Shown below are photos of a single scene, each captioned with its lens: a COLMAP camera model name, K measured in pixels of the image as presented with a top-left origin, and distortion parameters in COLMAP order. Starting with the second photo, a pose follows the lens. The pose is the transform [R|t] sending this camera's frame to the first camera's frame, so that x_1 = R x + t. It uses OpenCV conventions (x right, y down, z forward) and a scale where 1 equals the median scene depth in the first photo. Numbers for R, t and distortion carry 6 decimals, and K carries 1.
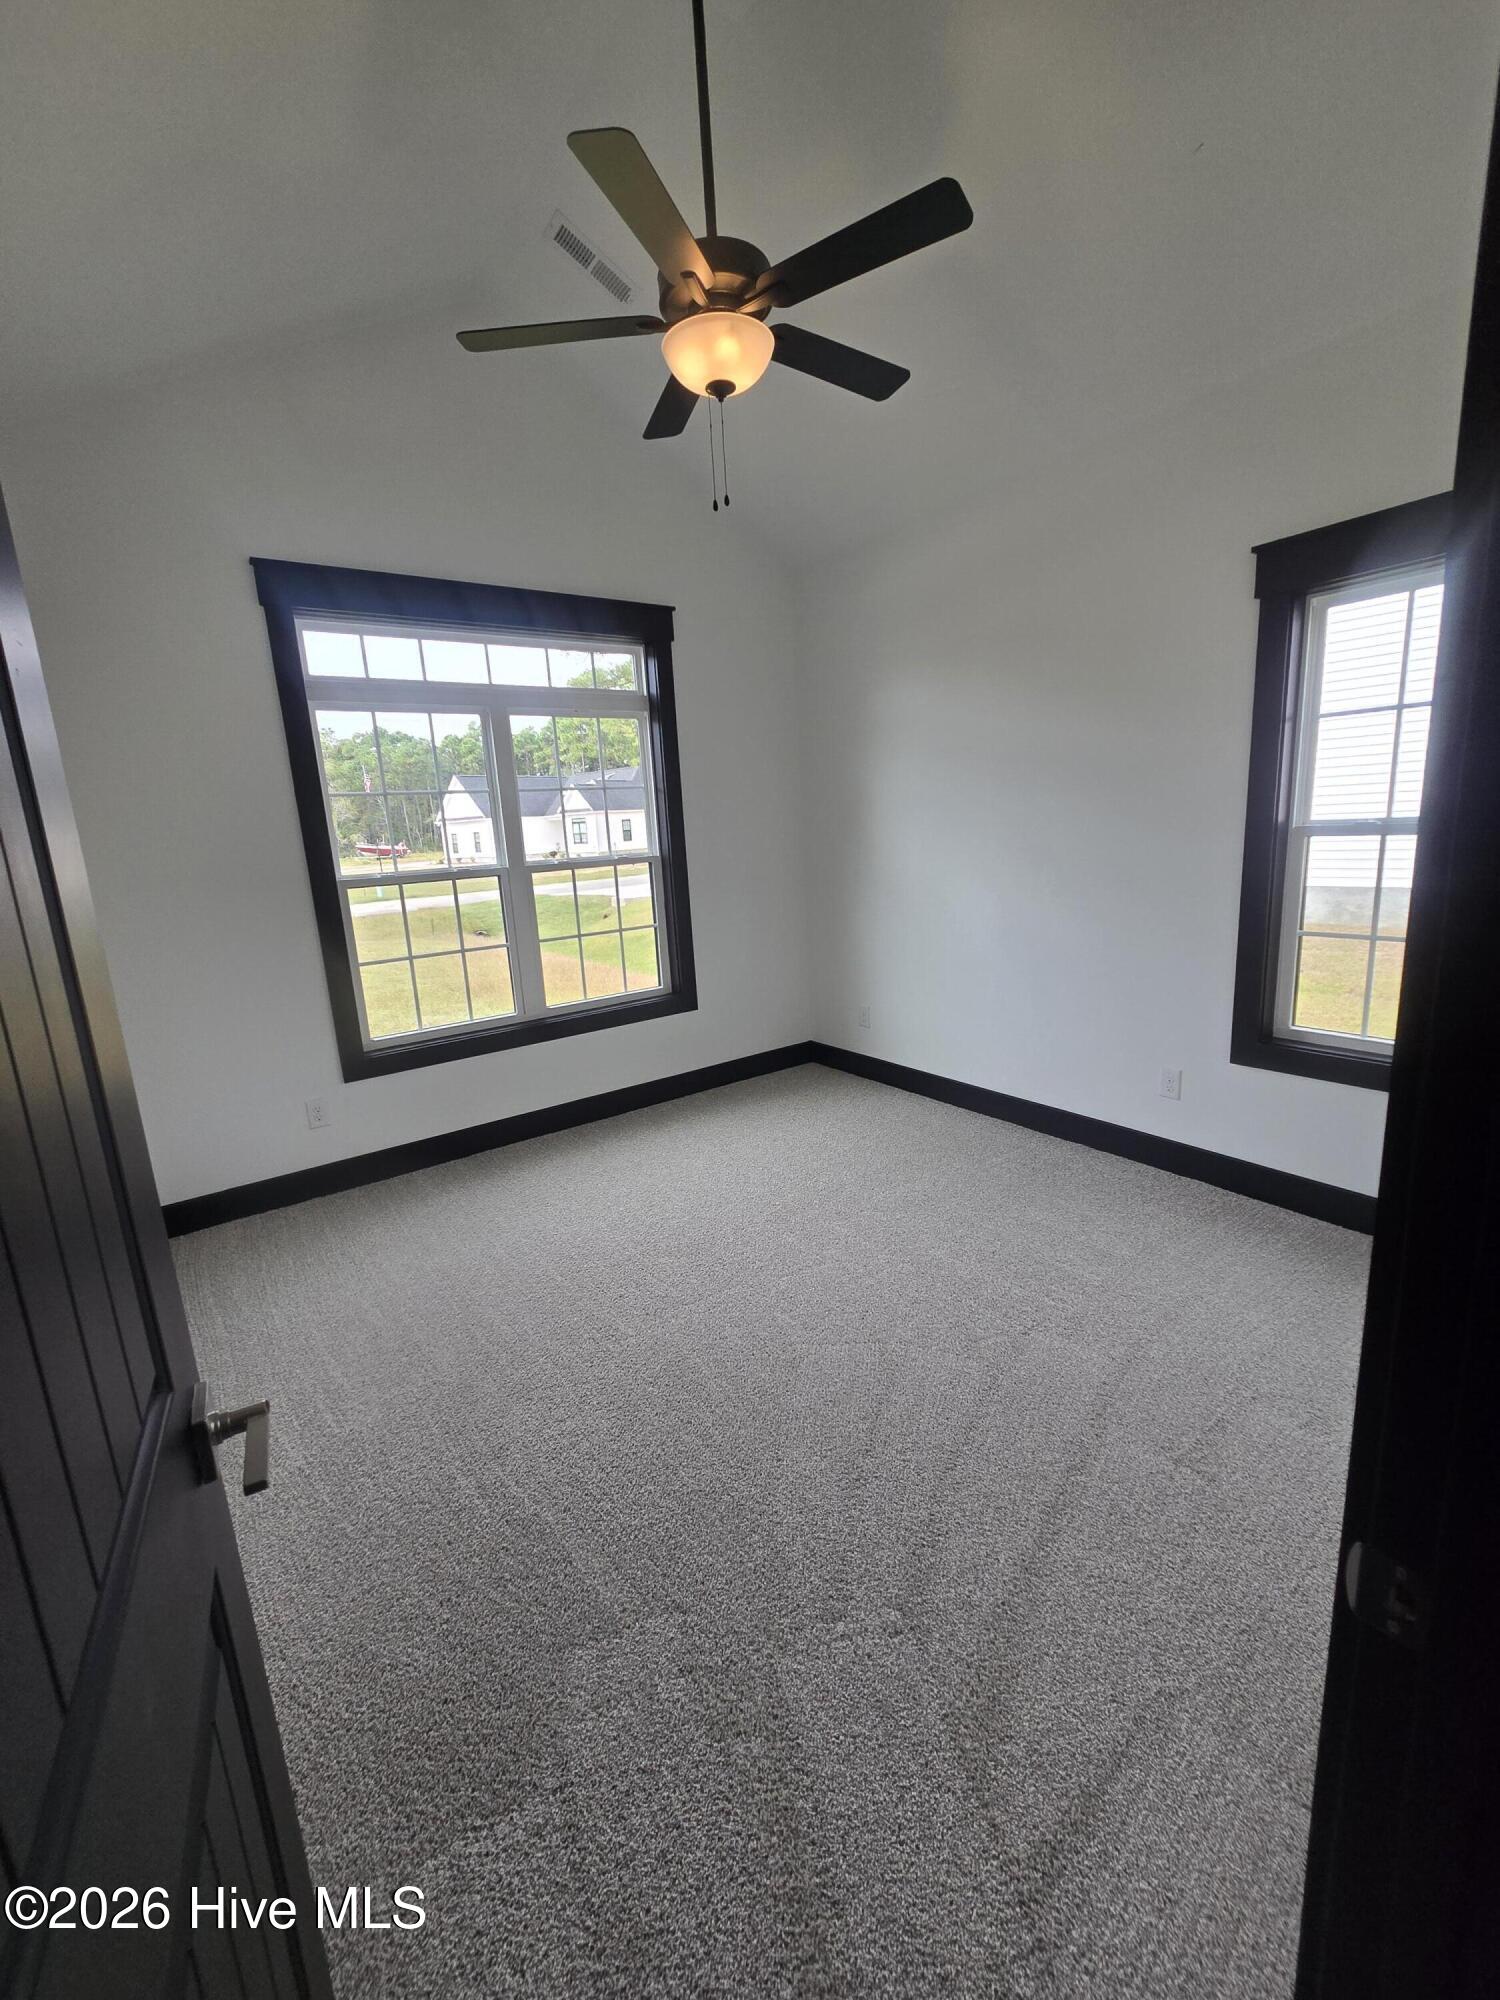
lens RADIAL K [[819.0, 0, 754.1], [0, 819.0, 994.0], [0, 0, 1]] dist [0.001436, 0.000433]
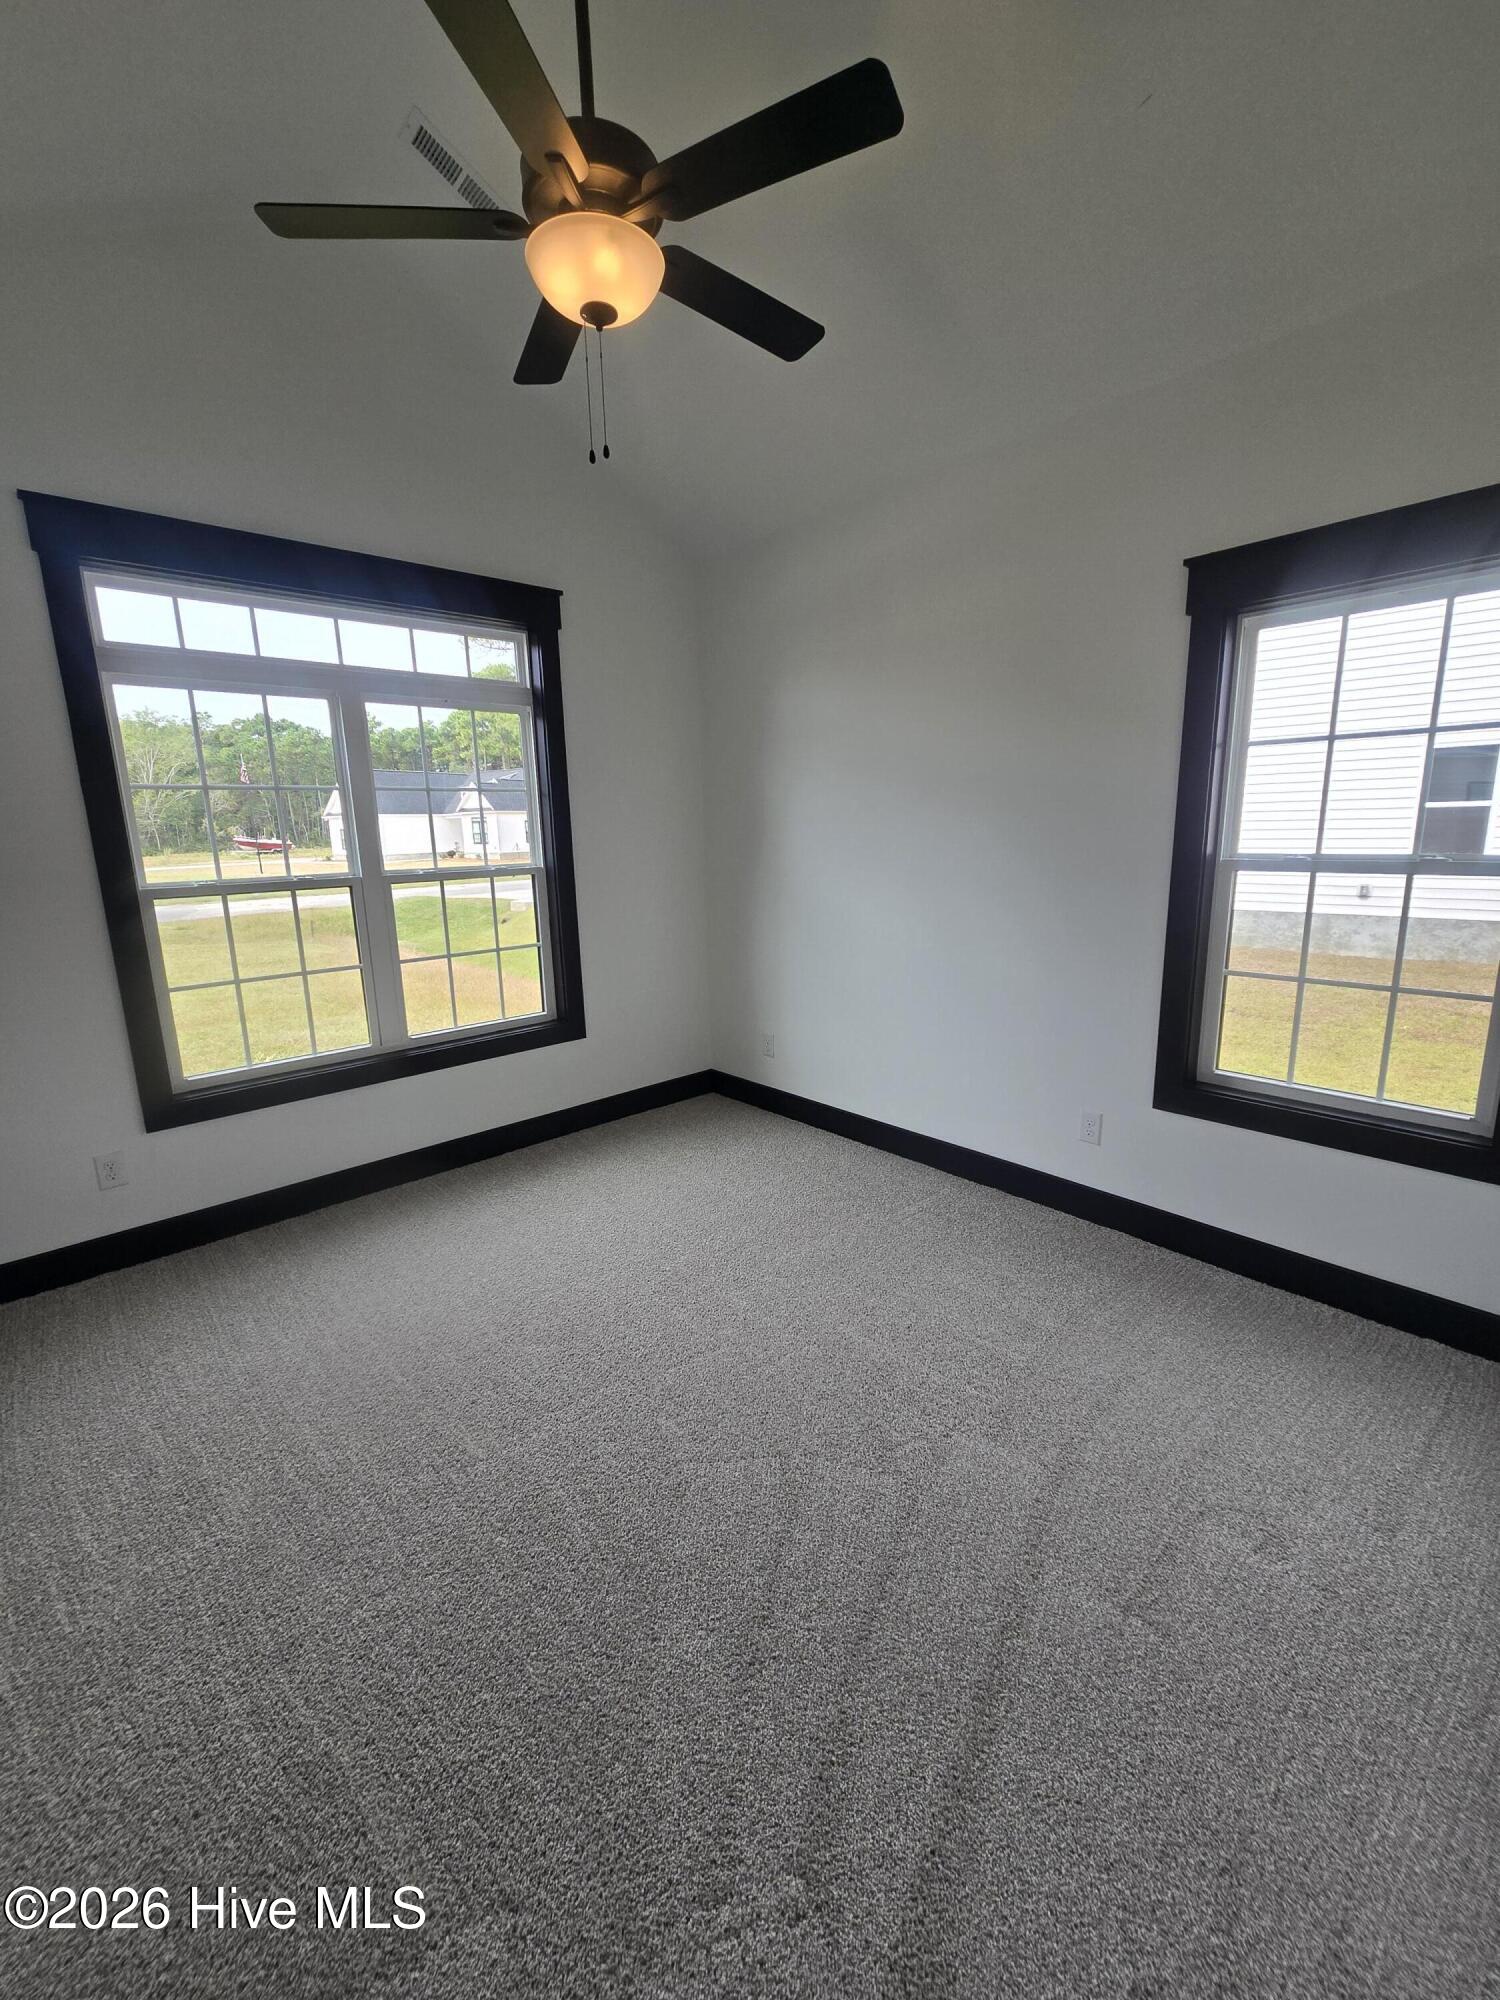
lens RADIAL K [[819.0, 0, 754.1], [0, 819.0, 994.0], [0, 0, 1]] dist [0.001436, 0.000433]
pose [[0.993539, 0.009512, 0.113096, 0.021365], [-0.008639, 0.999929, -0.008203, -0.039342], [-0.113166, 0.007173, 0.993550, 0.132657]]
